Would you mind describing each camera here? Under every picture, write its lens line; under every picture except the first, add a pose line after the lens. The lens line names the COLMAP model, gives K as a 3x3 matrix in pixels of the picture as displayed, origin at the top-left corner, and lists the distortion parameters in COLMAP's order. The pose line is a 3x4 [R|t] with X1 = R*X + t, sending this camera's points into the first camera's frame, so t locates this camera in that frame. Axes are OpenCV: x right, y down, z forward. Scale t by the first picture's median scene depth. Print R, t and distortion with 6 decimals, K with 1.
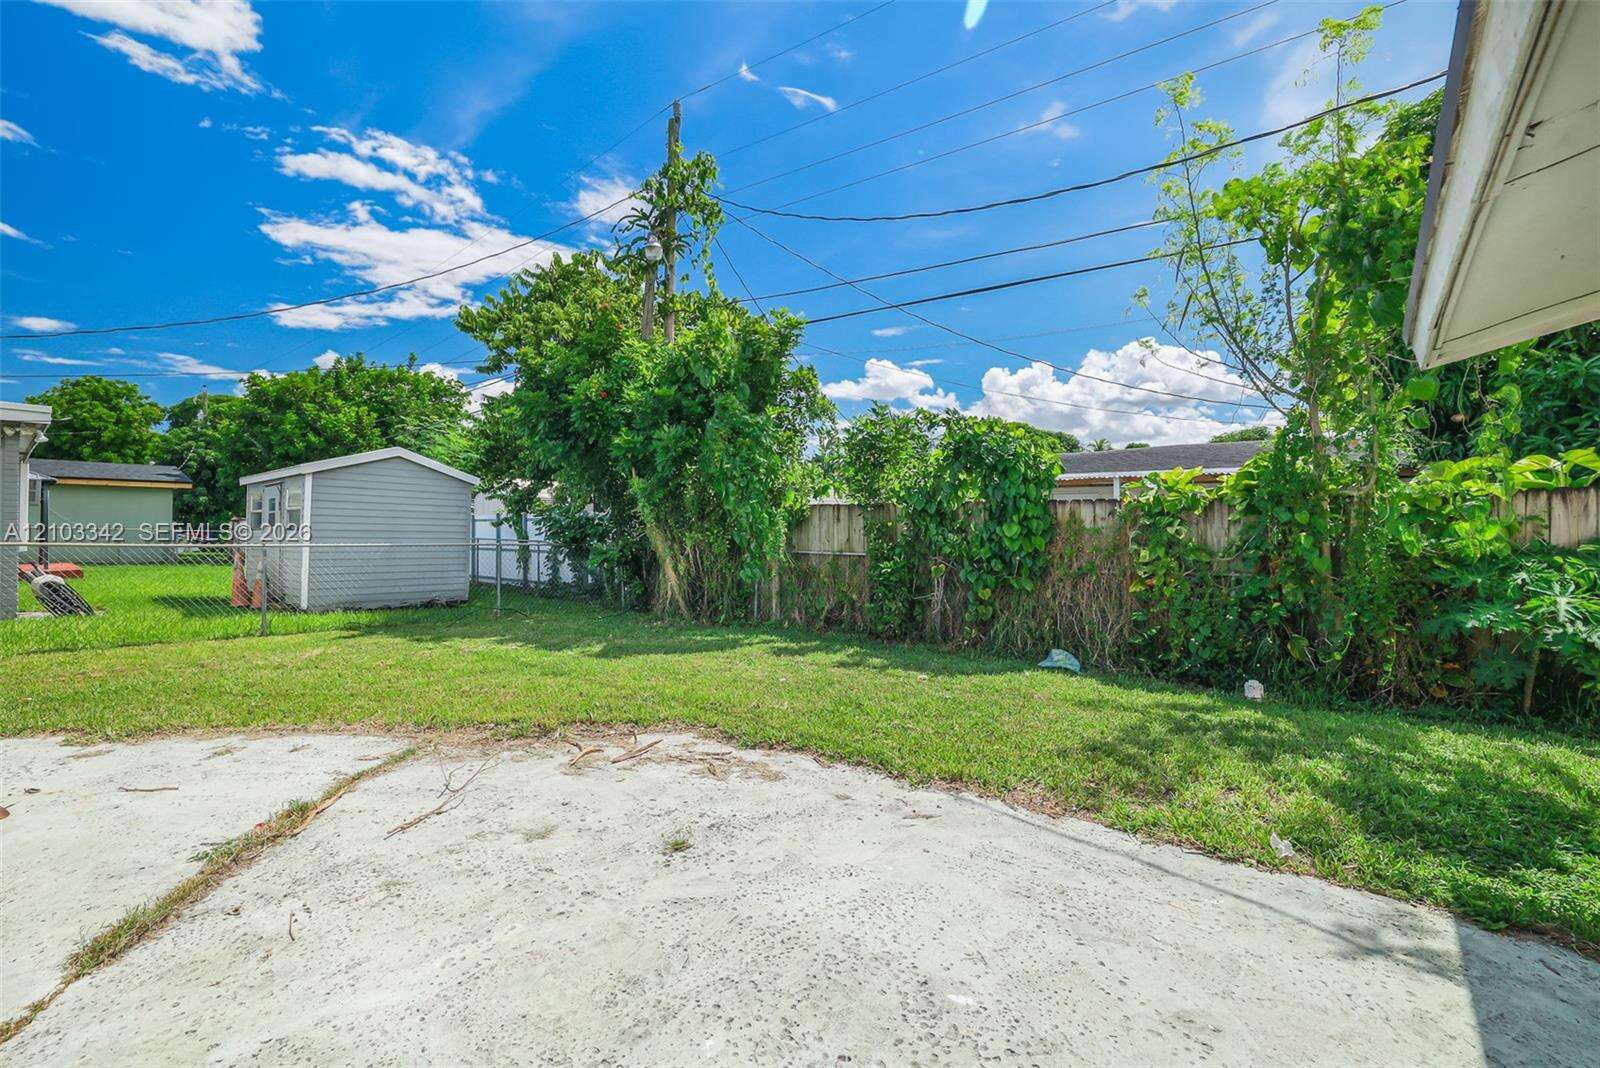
lens RADIAL K [[677.7, 0, 787.2], [0, 677.7, 529.3], [0, 0, 1]] dist [-0.001266, 0.000821]
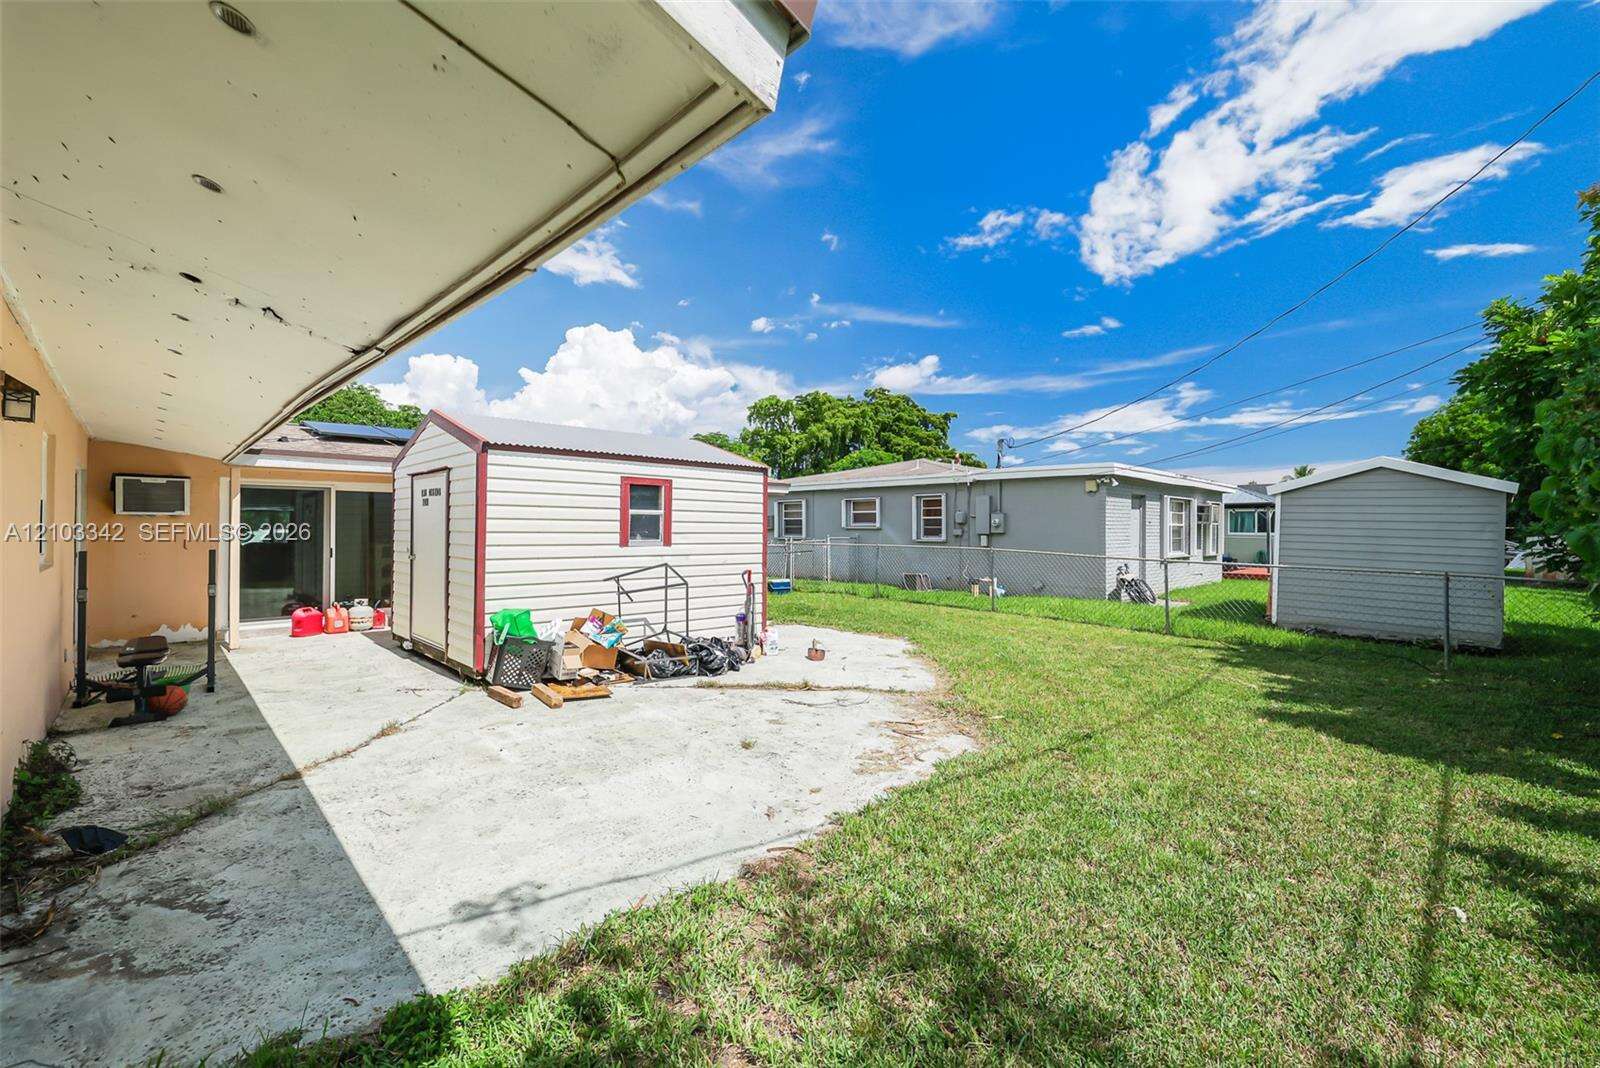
lens RADIAL K [[677.7, 0, 773.7], [0, 677.7, 529.5], [0, 0, 1]] dist [-0.001266, 0.000821]
pose [[-0.116228, 0.001015, -0.993222, 1.104666], [-0.014140, 0.999896, 0.002676, -0.052377], [0.993122, 0.014355, -0.116201, 0.928501]]
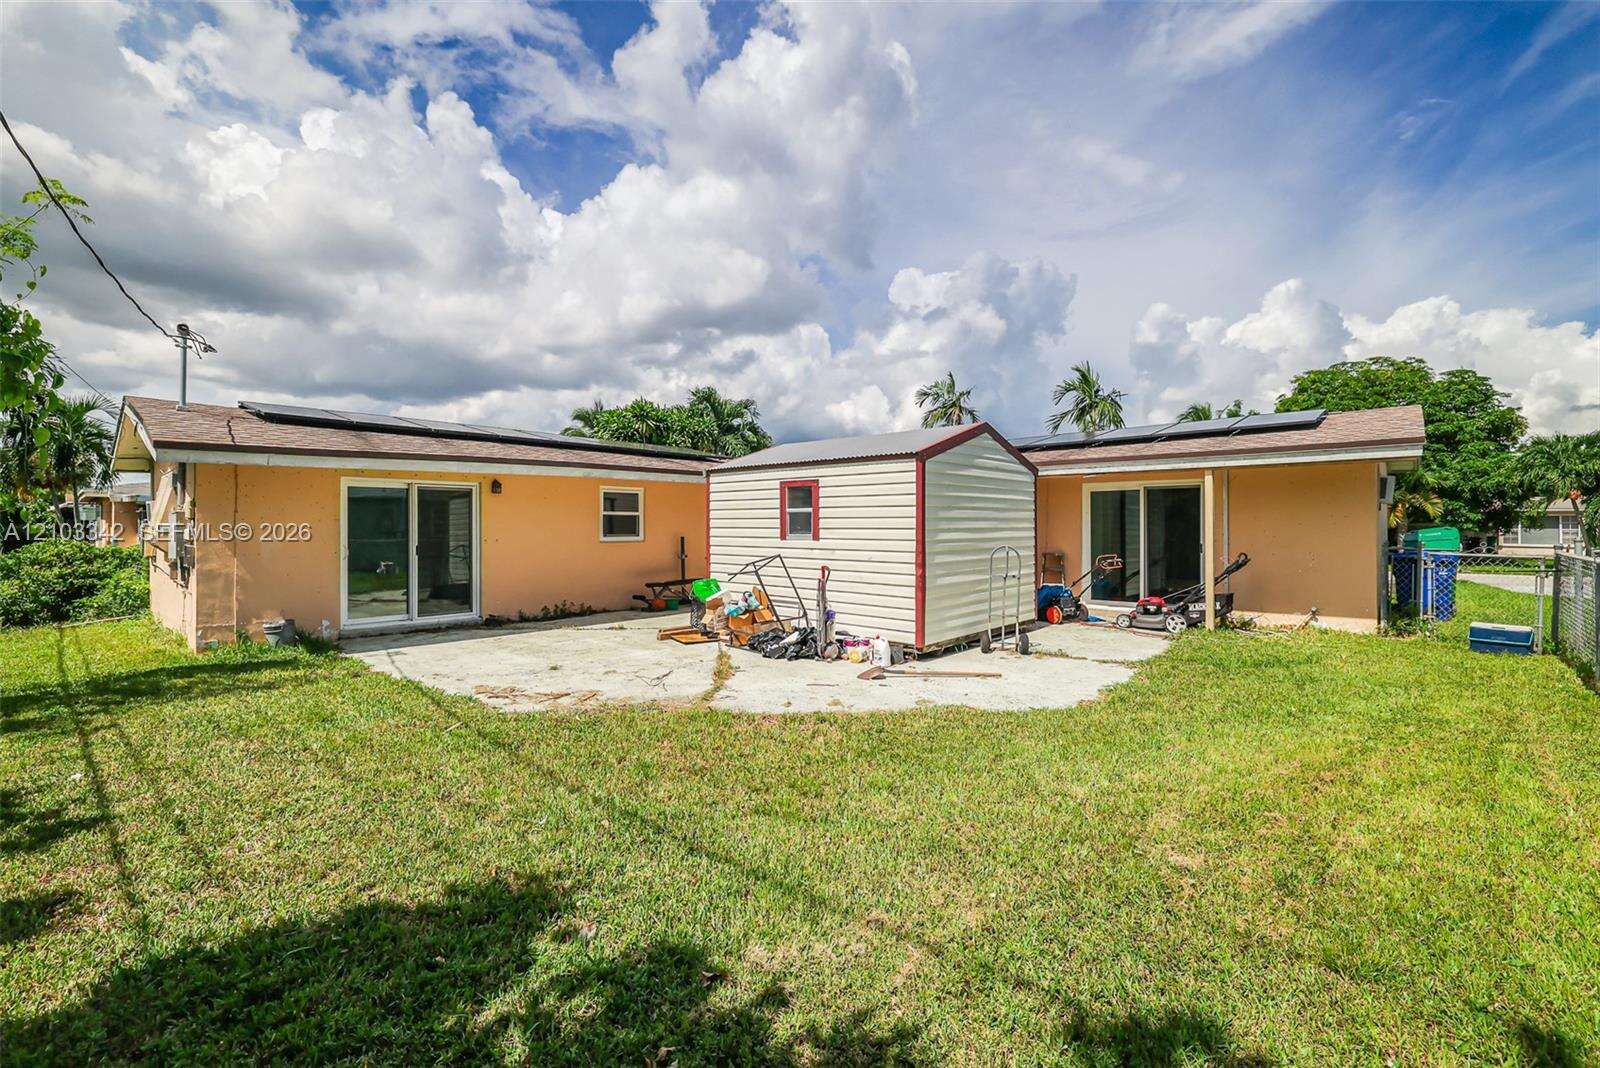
lens RADIAL K [[677.7, 0, 790.8], [0, 677.7, 526.8], [0, 0, 1]] dist [-0.001266, 0.000821]
pose [[-0.999354, 0.002504, 0.035840, -0.834682], [0.002777, 0.999968, 0.007567, -0.054389], [-0.035820, 0.007661, -0.999329, 2.584991]]
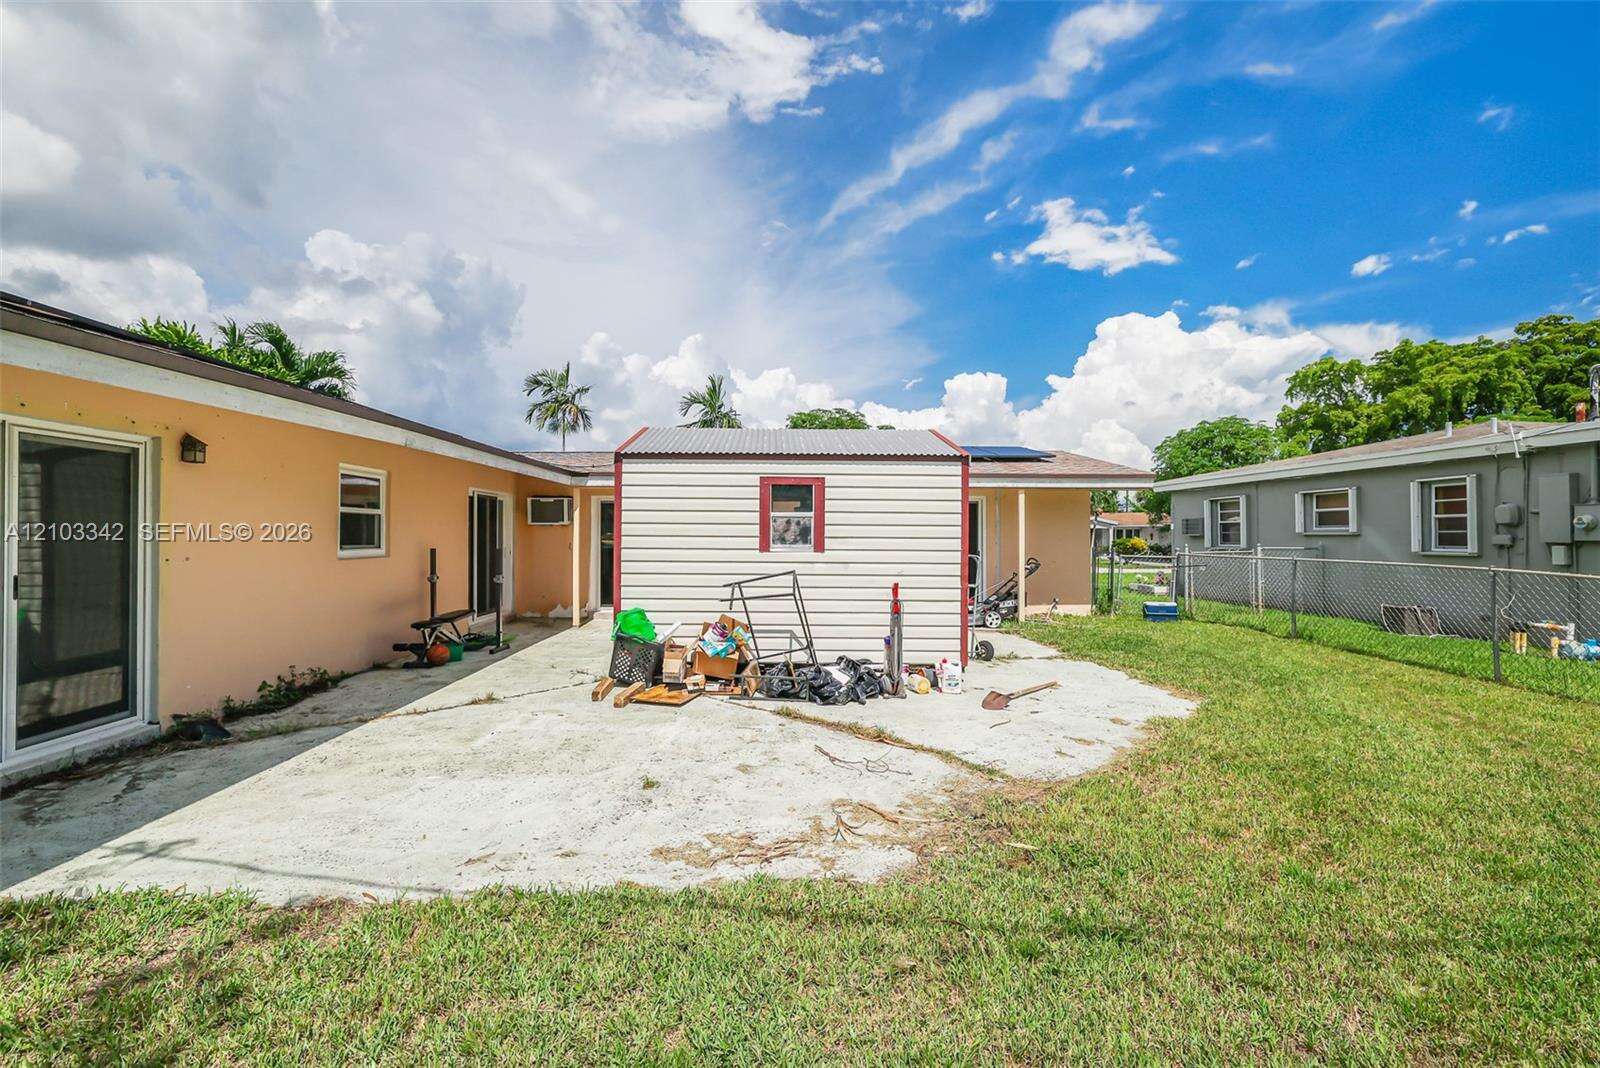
lens RADIAL K [[677.7, 0, 774.7], [0, 677.7, 533.7], [0, 0, 1]] dist [-0.001266, 0.000821]
pose [[-0.755134, -0.003310, -0.655563, 0.425726], [-0.009510, 0.999937, 0.005906, -0.051775], [0.655502, 0.010694, -0.755118, 1.662758]]
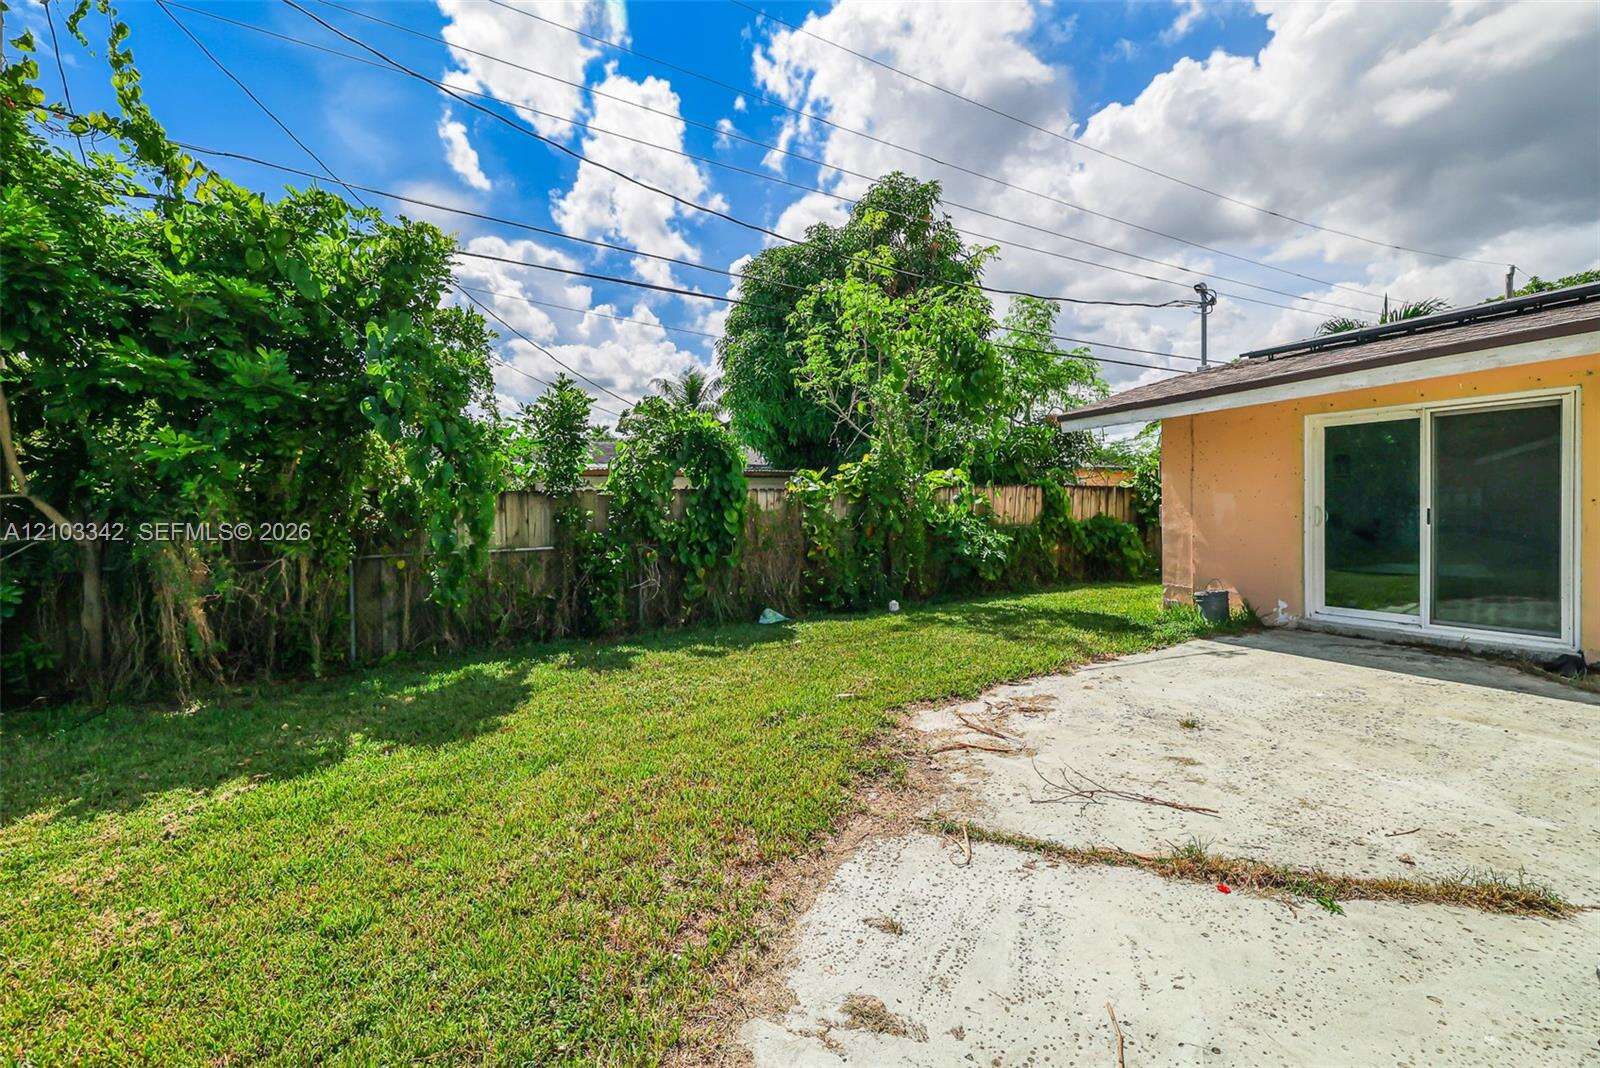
lens RADIAL K [[677.7, 0, 775.6], [0, 677.7, 515.2], [0, 0, 1]] dist [-0.001266, 0.000821]
pose [[0.374486, -0.021905, 0.926974, -1.352332], [0.027077, 0.999553, 0.012682, -0.016659], [-0.926837, 0.020350, 0.374911, 0.940946]]
